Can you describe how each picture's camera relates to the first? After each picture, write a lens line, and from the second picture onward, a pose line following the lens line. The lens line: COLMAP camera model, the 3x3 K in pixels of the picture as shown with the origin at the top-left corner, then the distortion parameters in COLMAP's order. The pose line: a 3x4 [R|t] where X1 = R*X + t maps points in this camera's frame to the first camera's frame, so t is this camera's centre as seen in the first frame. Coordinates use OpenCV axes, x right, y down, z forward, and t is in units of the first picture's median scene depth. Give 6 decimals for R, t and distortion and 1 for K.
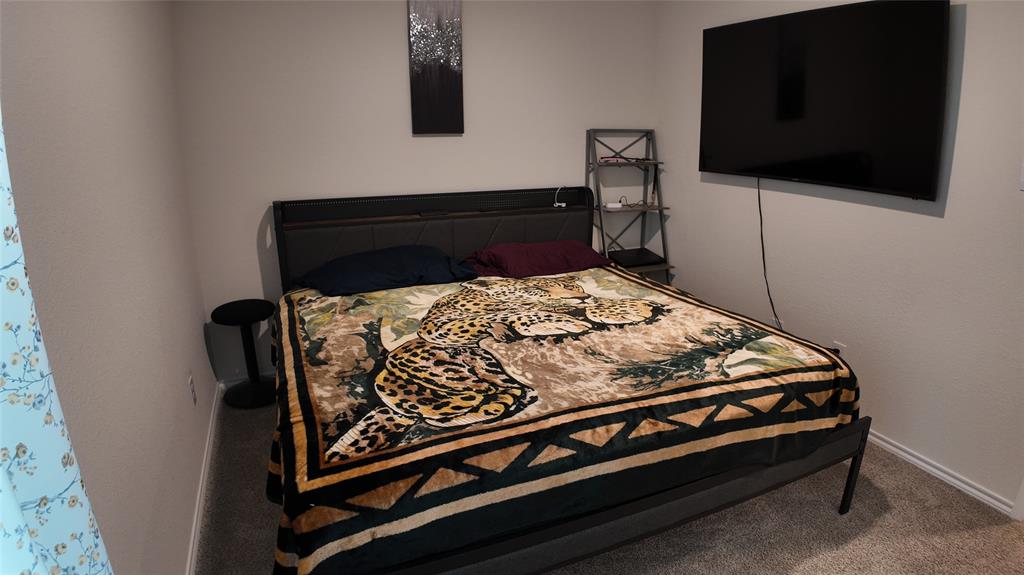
lens RADIAL K [[544.9, 0, 506.1], [0, 544.9, 295.5], [0, 0, 1]] dist [-0.121347, 0.002178]
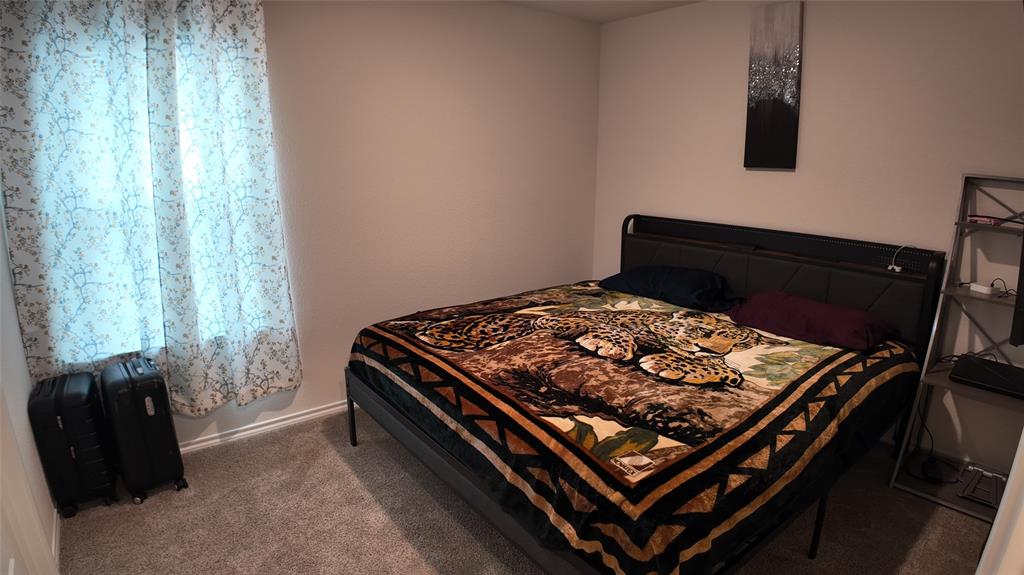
lens RADIAL K [[544.9, 0, 503.6], [0, 544.9, 280.0], [0, 0, 1]] dist [-0.121347, 0.002178]
pose [[0.243308, 0.216400, -0.945501, 1.037334], [-0.277156, 0.949663, 0.146032, -0.170367], [0.929508, 0.226520, 0.291037, 0.478746]]
